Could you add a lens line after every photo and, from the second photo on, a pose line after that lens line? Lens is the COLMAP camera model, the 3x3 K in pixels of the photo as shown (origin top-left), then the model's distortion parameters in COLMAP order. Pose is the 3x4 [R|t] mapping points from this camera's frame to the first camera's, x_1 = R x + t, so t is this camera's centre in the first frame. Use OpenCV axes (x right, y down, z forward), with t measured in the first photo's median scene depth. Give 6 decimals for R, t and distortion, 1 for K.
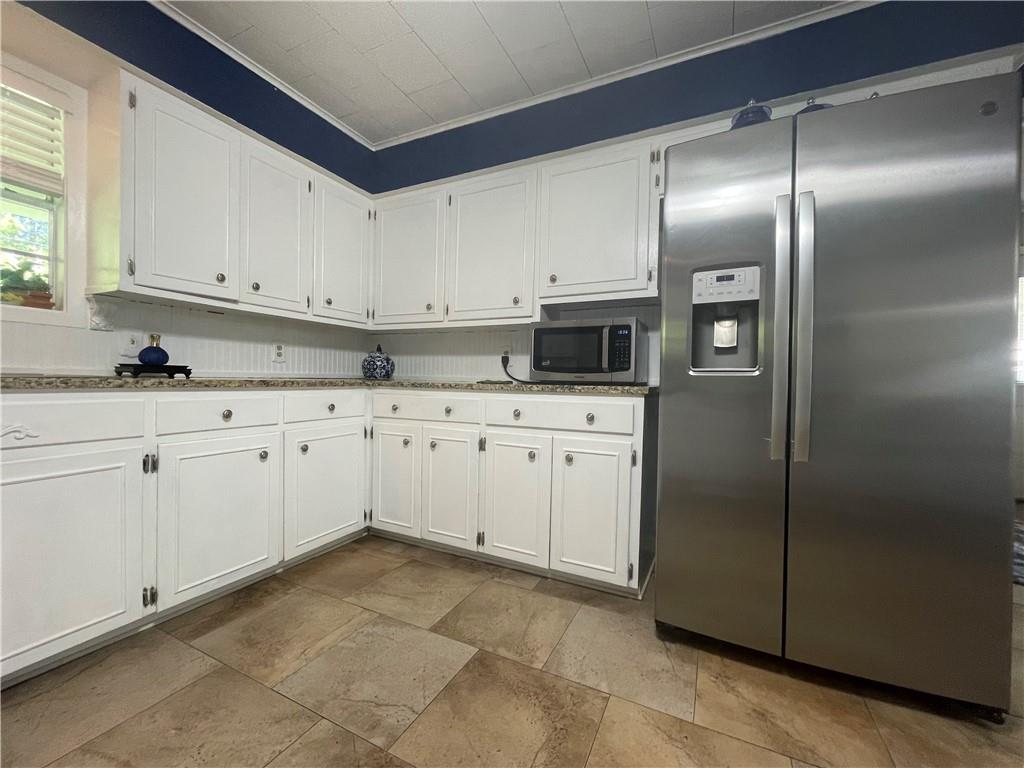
lens RADIAL K [[417.0, 0, 522.3], [0, 417.0, 385.3], [0, 0, 1]] dist [-0.001331, -0.000261]
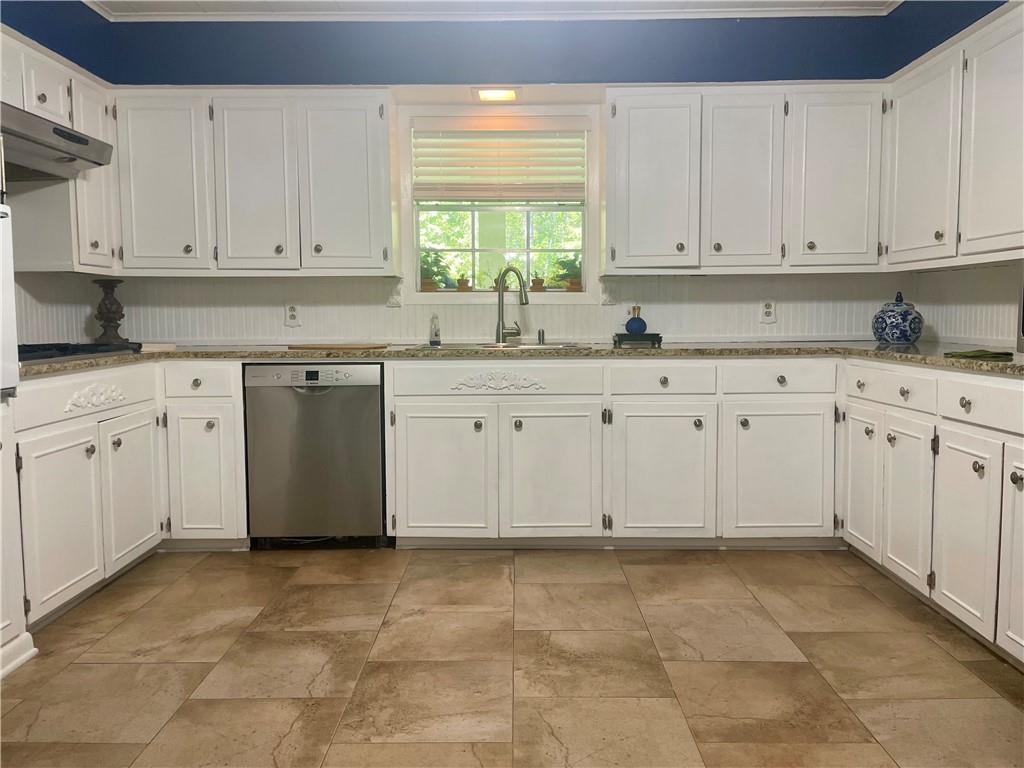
lens RADIAL K [[795.2, 0, 509.6], [0, 795.2, 381.0], [0, 0, 1]] dist [0.013421, -0.001669]
pose [[0.423227, 0.051622, -0.904552, 0.883641], [0.002455, 0.998307, 0.058121, -0.045113], [0.906020, -0.026819, 0.422384, -0.210339]]
